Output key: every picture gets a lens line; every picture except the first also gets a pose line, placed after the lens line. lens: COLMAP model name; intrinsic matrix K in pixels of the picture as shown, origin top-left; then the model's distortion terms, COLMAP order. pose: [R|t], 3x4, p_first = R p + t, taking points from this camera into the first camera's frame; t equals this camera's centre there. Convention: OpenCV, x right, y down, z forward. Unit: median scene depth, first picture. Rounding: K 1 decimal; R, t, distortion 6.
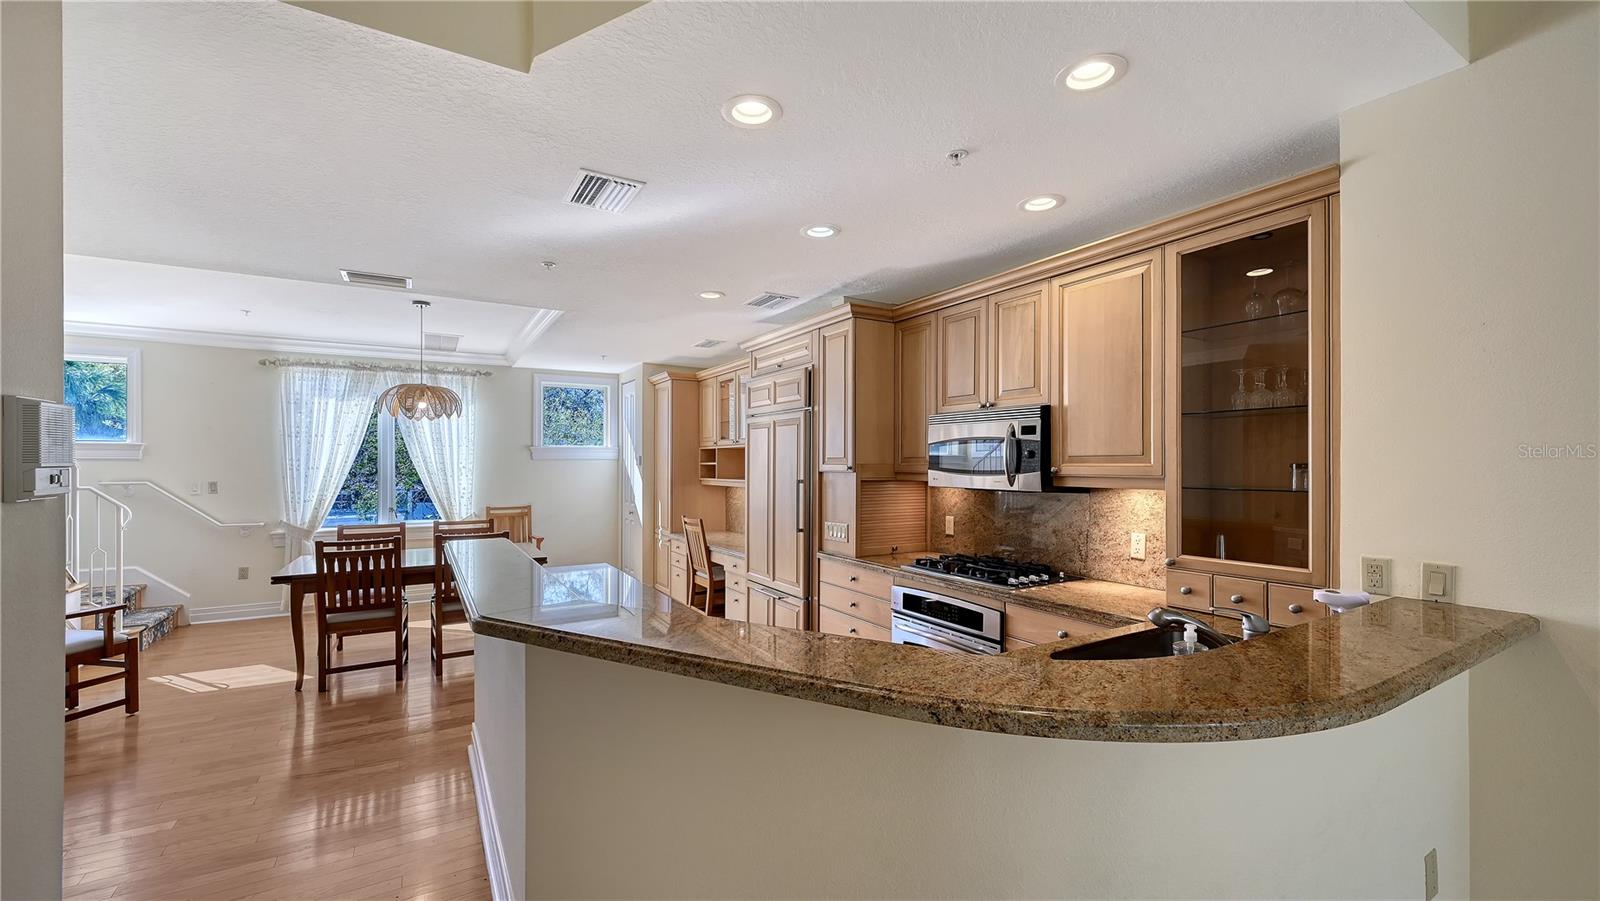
lens RADIAL K [[640.3, 0, 803.3], [0, 640.3, 449.0], [0, 0, 1]] dist [-0.001014, -0.000426]
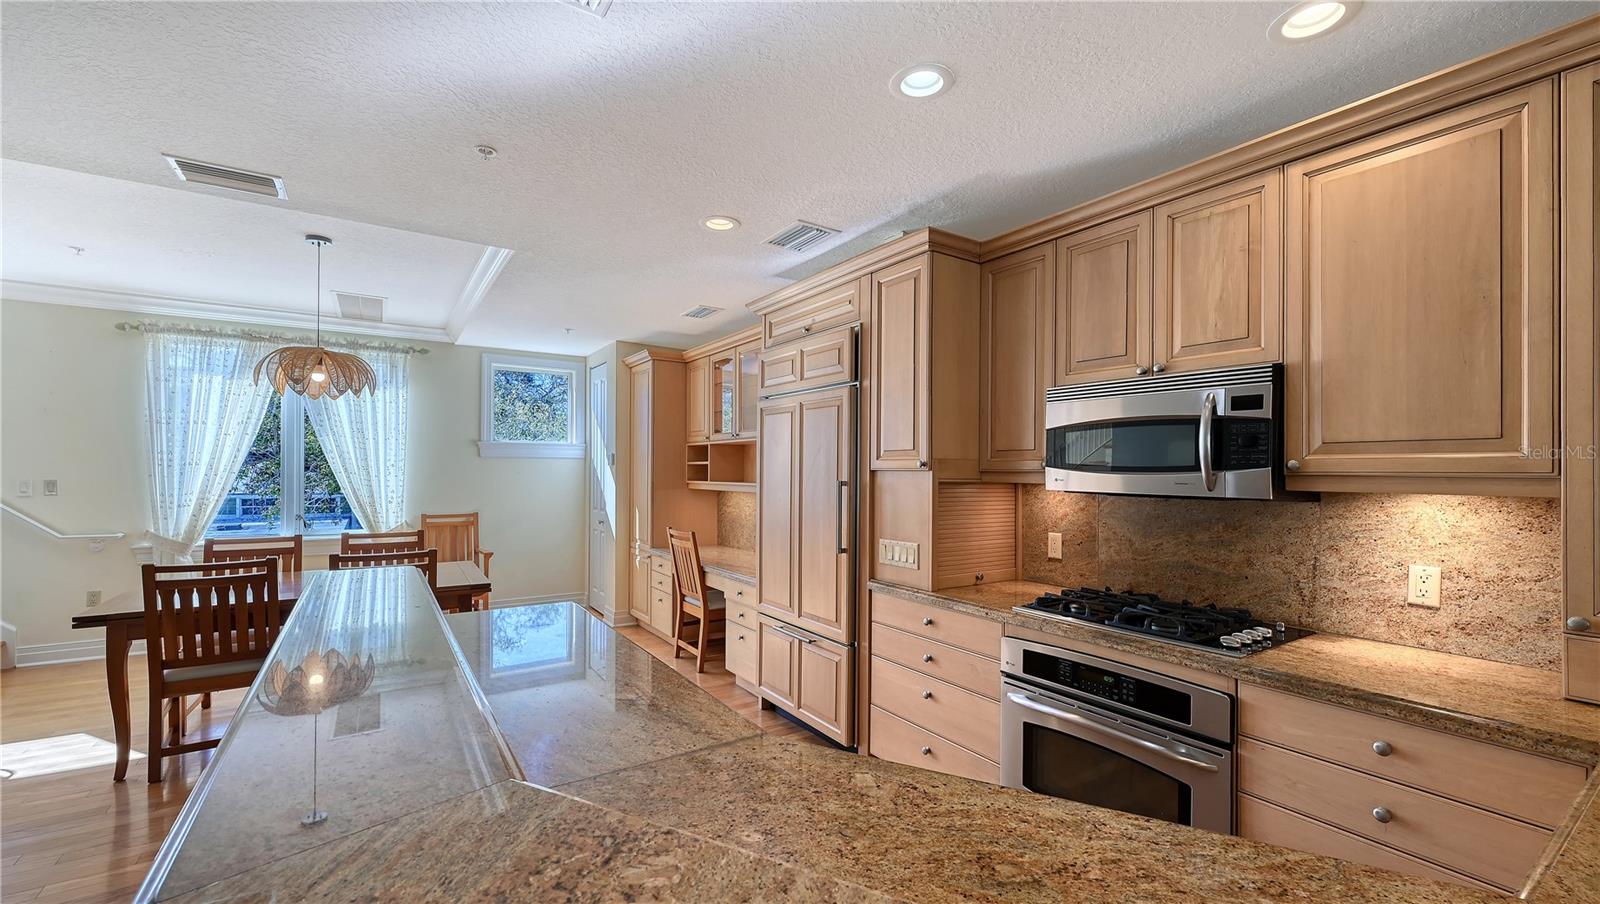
lens RADIAL K [[642.8, 0, 801.4], [0, 642.8, 465.4], [0, 0, 1]] dist [-0.001525, -0.000251]
pose [[0.998811, 0.009085, 0.047888, -0.087590], [-0.009766, 0.999854, 0.014018, 0.020279], [-0.047754, -0.014469, 0.998754, 0.274086]]
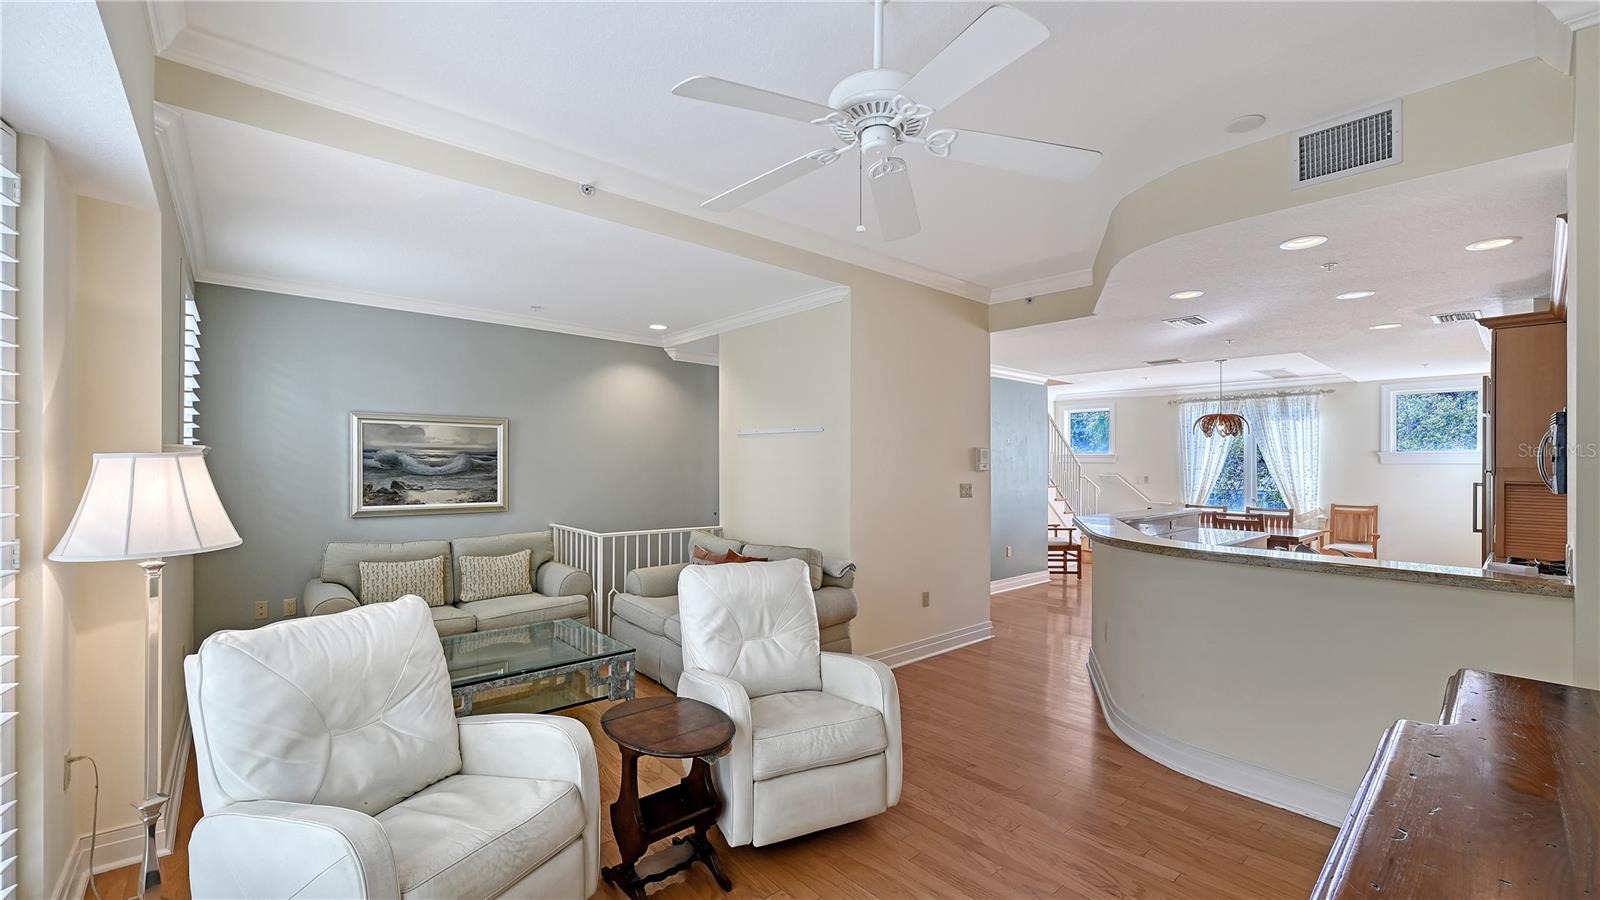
lens RADIAL K [[640.3, 0, 802.5], [0, 640.3, 457.7], [0, 0, 1]] dist [-0.001014, -0.000426]
pose [[0.184691, -0.006259, -0.982777, 0.833005], [0.011540, 0.999925, -0.004200, -0.002138], [0.982729, -0.010565, 0.184749, -0.296697]]
